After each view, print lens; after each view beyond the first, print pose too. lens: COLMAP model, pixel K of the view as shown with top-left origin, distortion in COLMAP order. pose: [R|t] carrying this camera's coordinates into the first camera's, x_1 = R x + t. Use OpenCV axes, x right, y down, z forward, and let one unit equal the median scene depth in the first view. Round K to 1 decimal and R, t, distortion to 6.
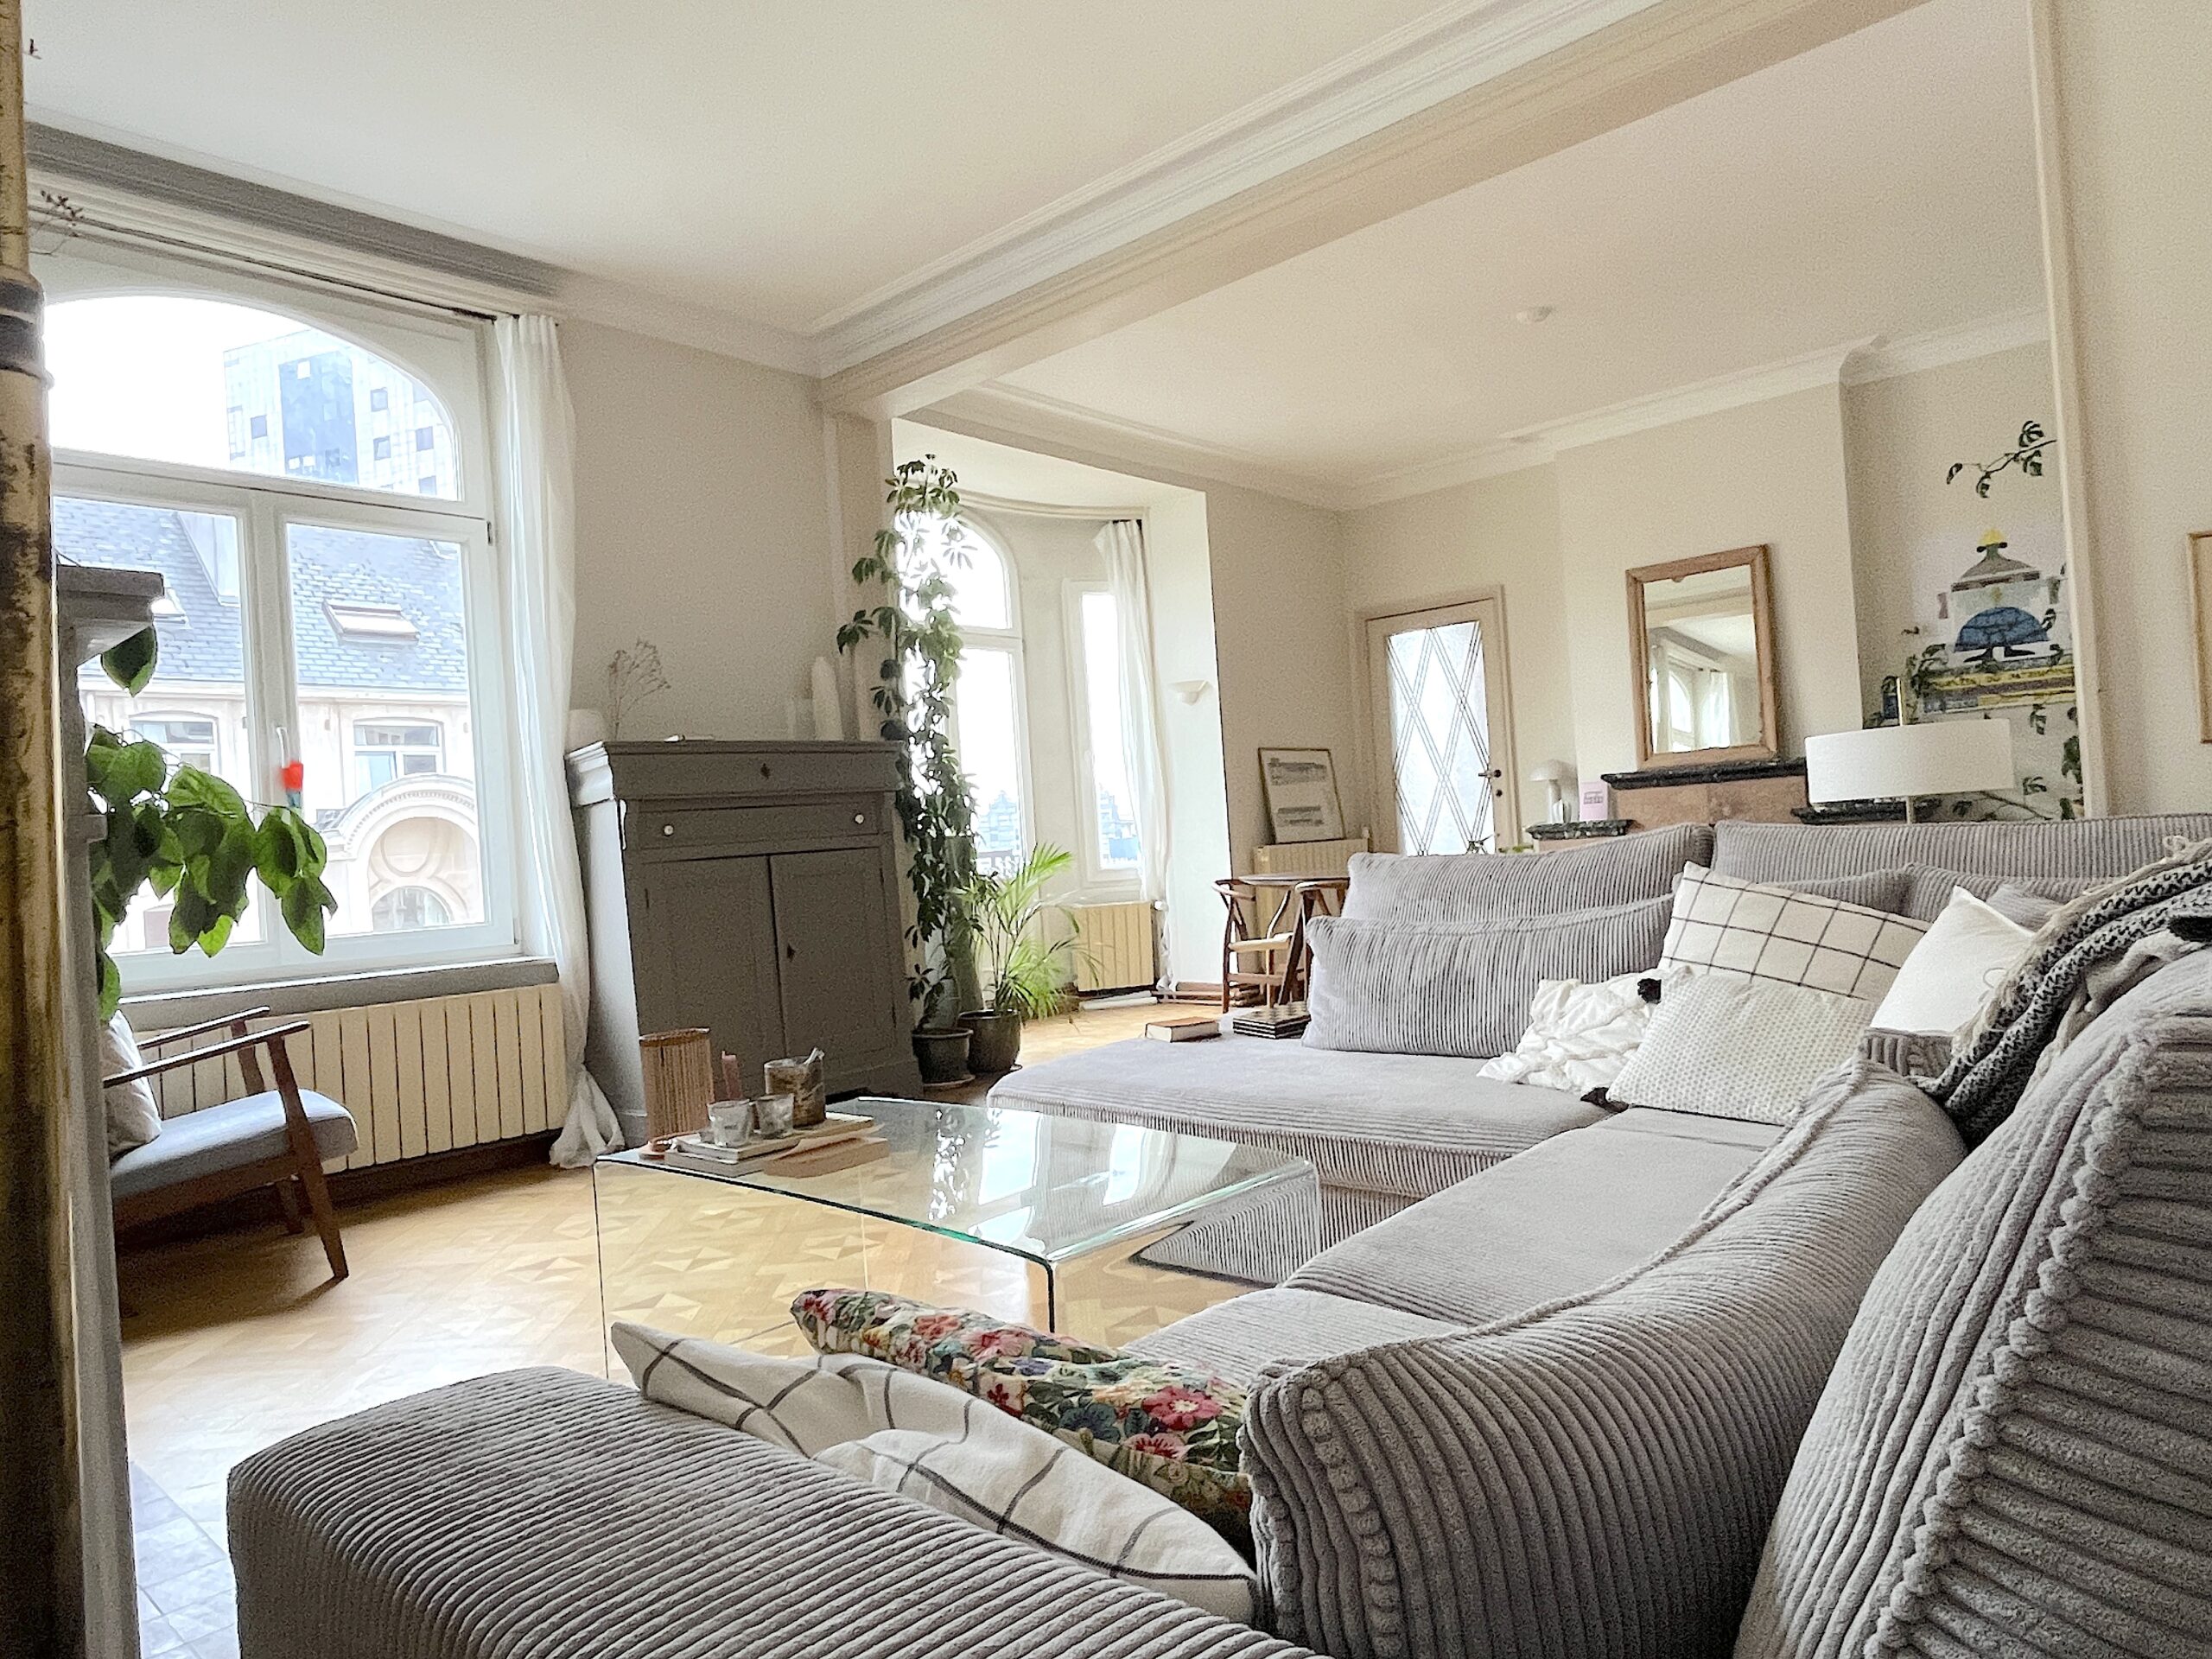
lens RADIAL K [[1389.6, 0, 1104.4], [0, 1389.6, 826.3], [0, 0, 1]] dist [-0.000478, -0.000154]
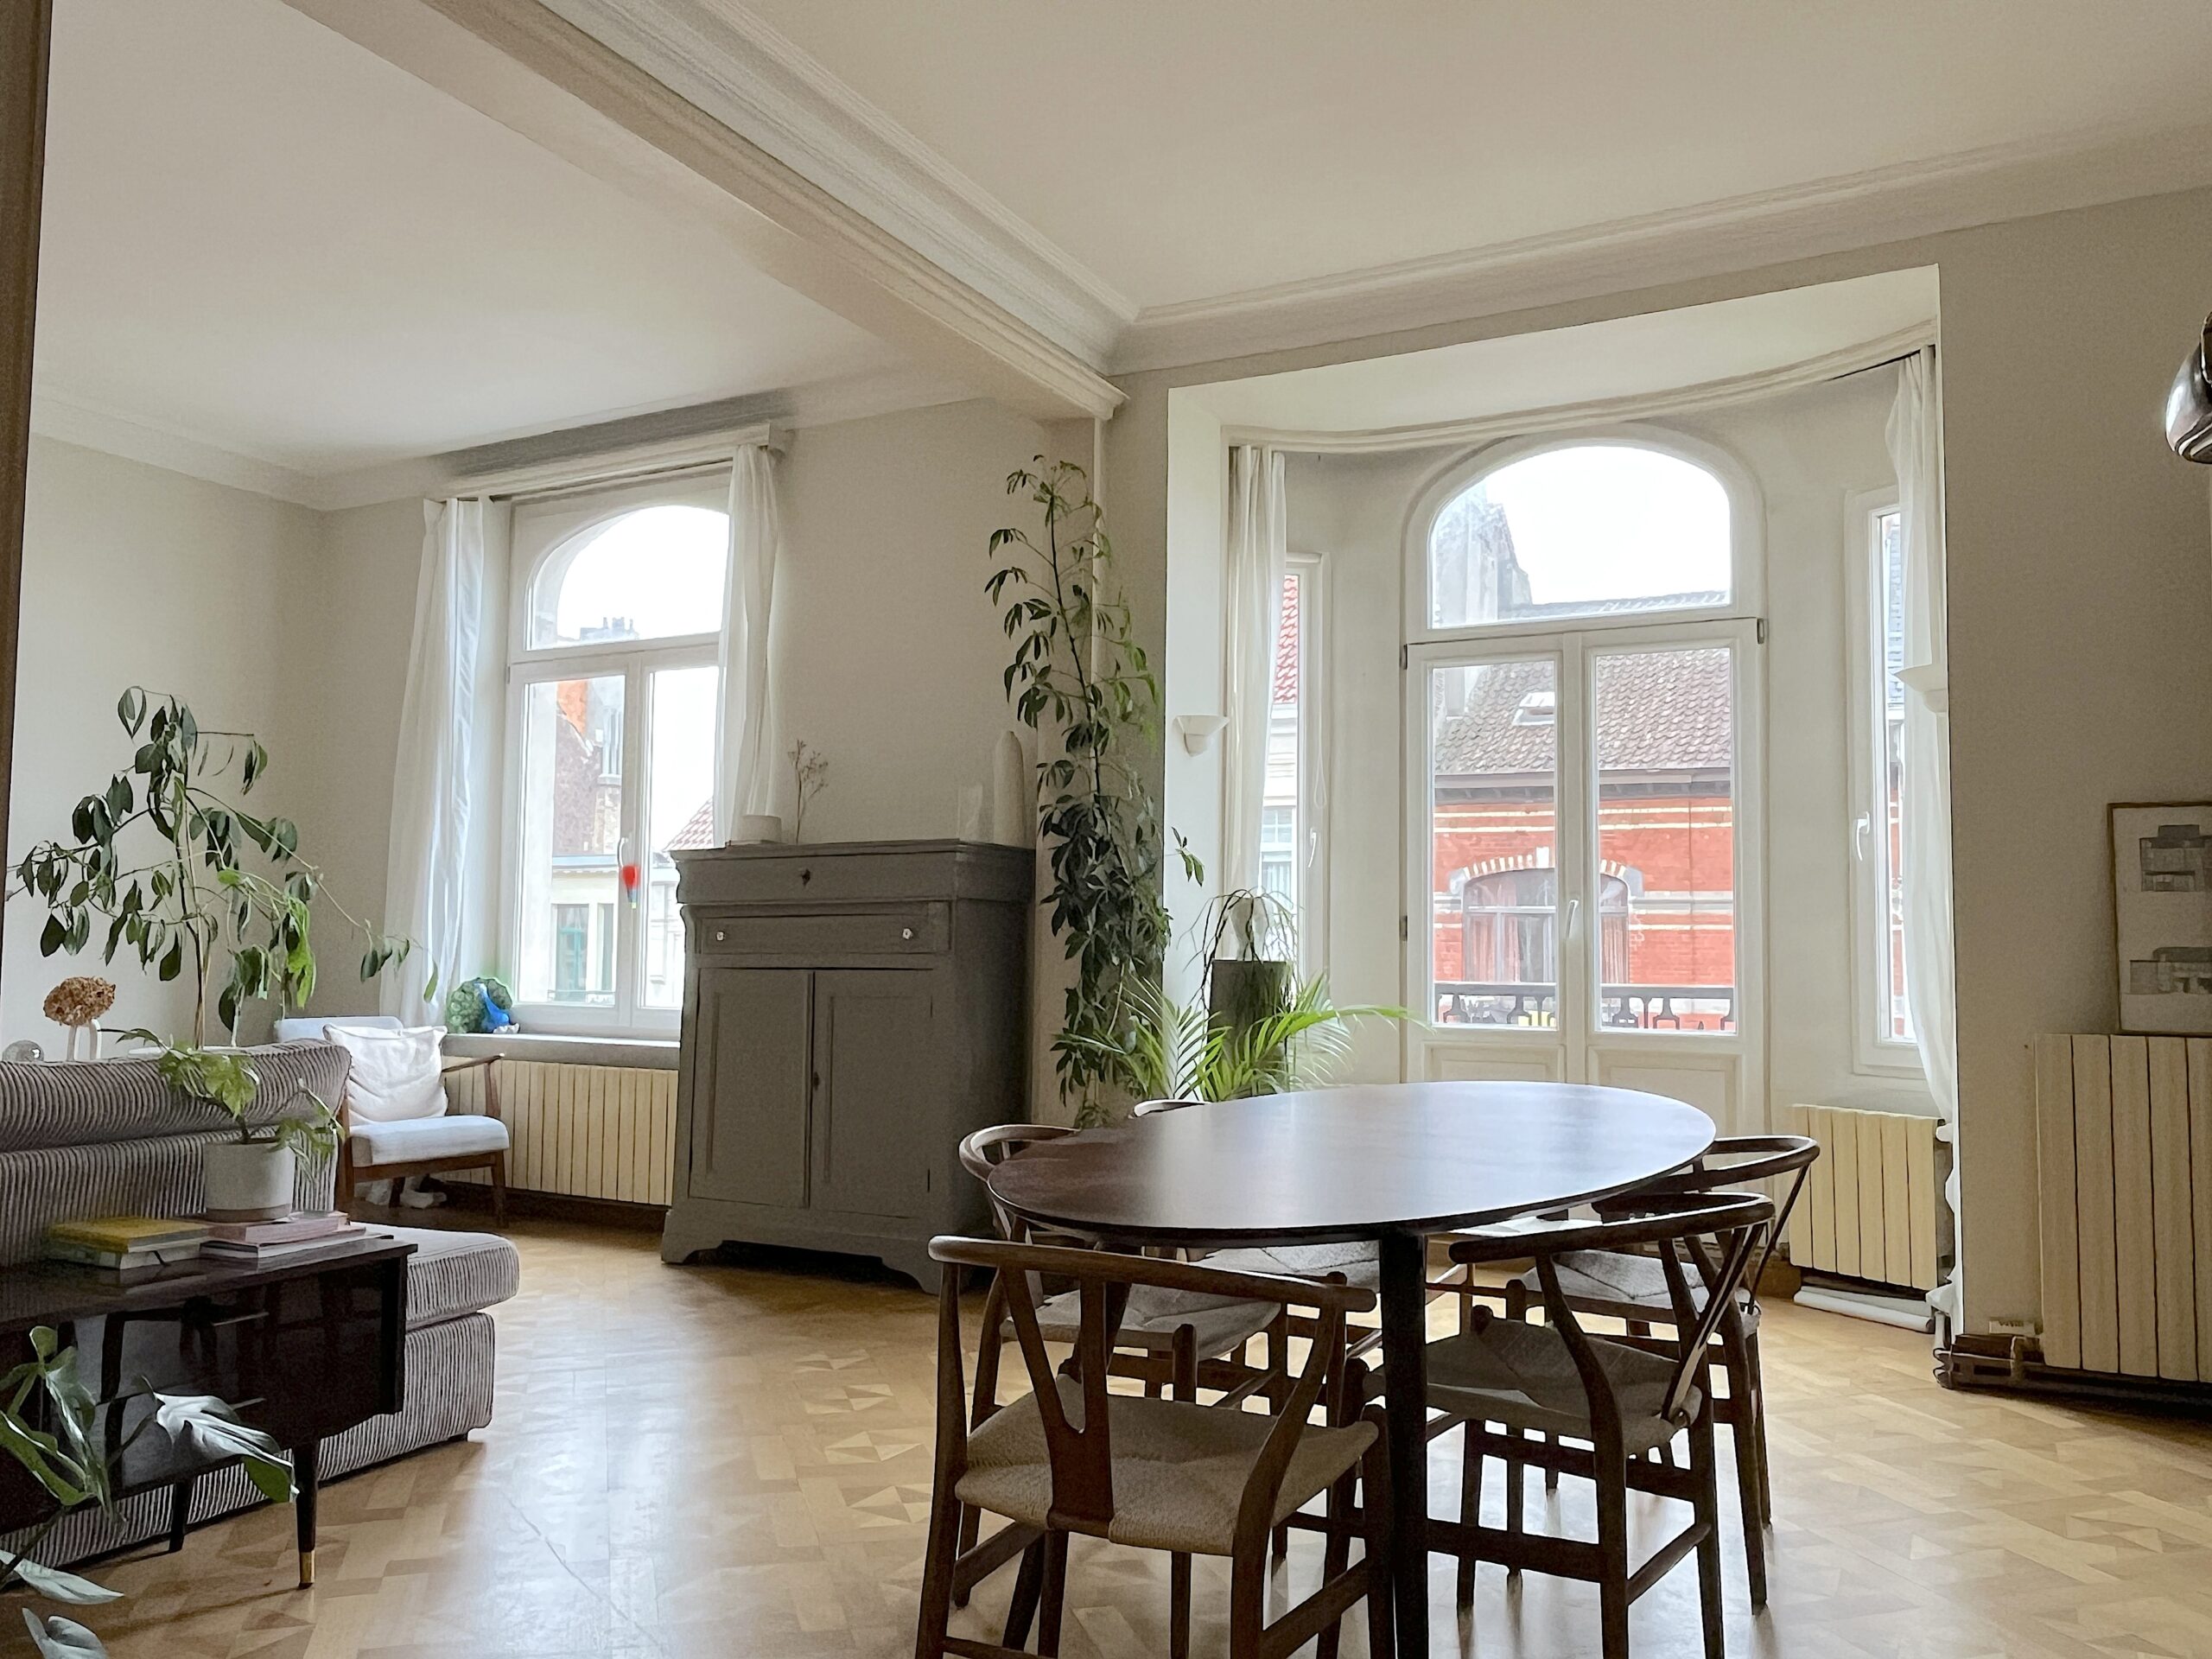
lens RADIAL K [[1643.8, 0, 1106.9], [0, 1643.8, 823.6], [0, 0, 1]] dist [-0.002022, -0.008662]
pose [[0.243550, -0.005235, -0.969874, 0.605216], [-0.012496, 0.999885, -0.008535, -0.048589], [0.969808, 0.014198, 0.243457, 0.668471]]
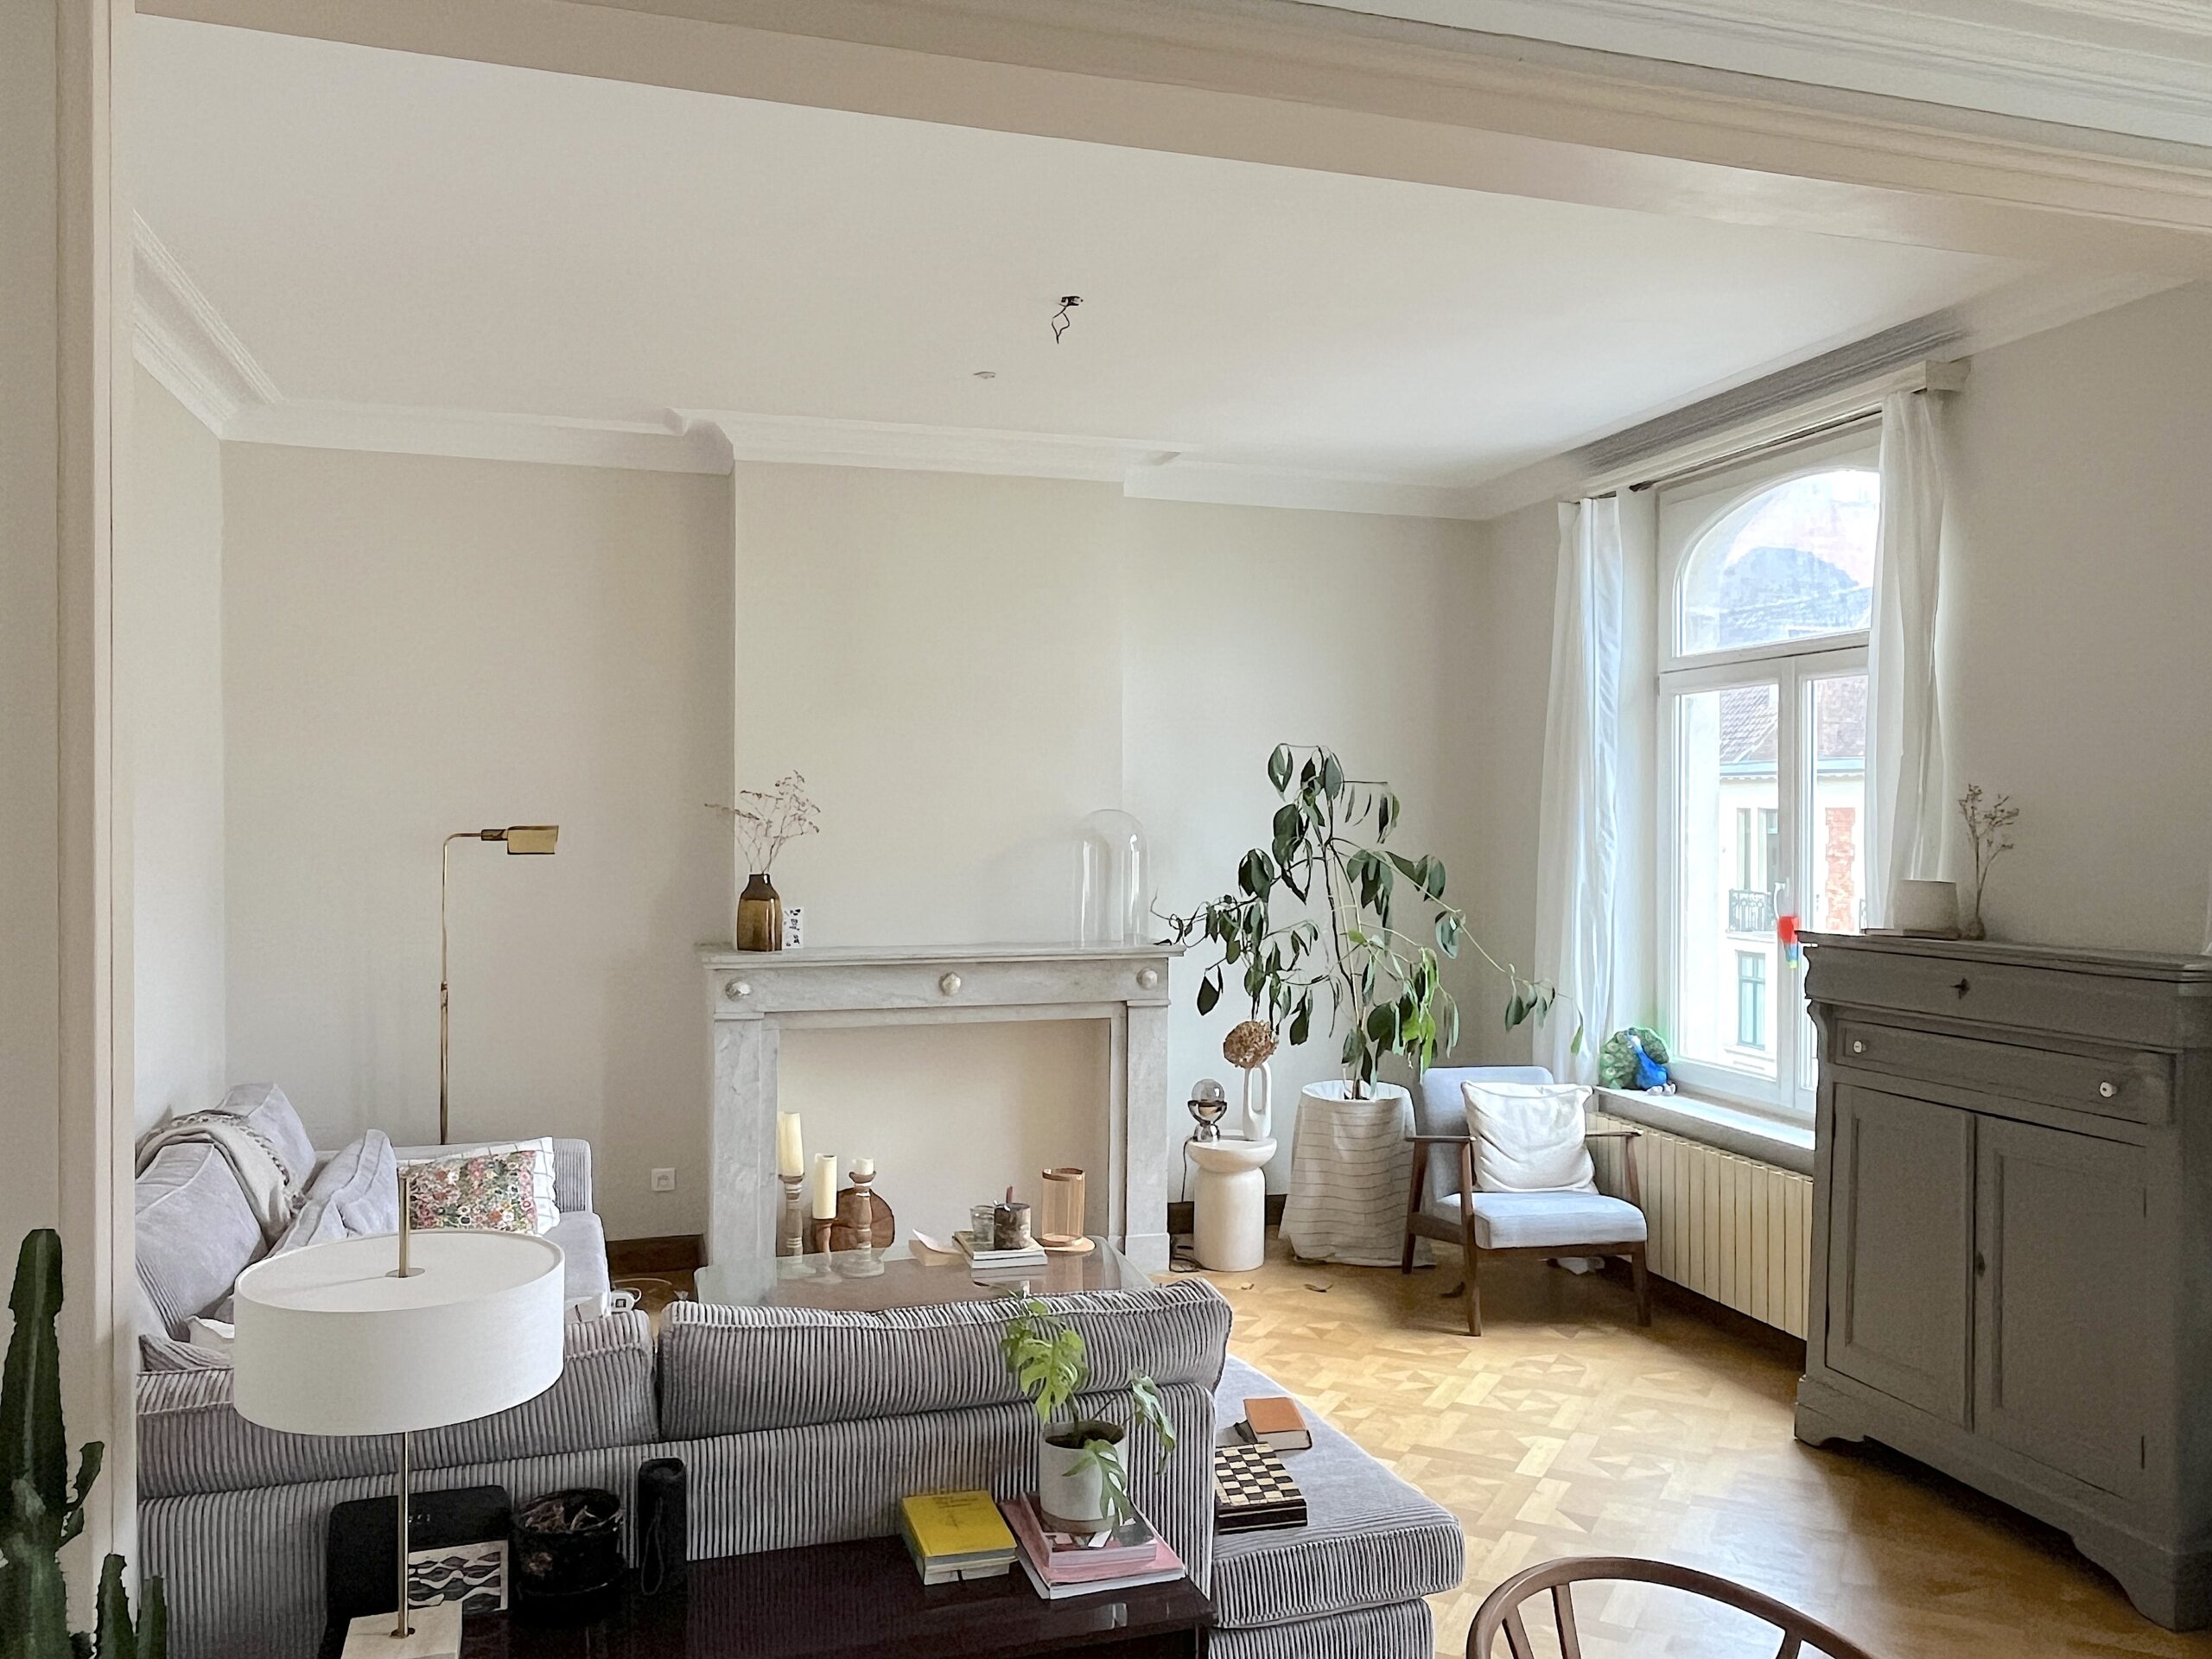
lens RADIAL K [[1643.8, 0, 1115.7], [0, 1643.8, 826.6], [0, 0, 1]] dist [-0.002022, -0.008662]
pose [[-0.511066, 0.066469, -0.856968, 0.459764], [0.040497, 0.997760, 0.053239, -0.126662], [0.858587, -0.007496, -0.512613, 0.759938]]
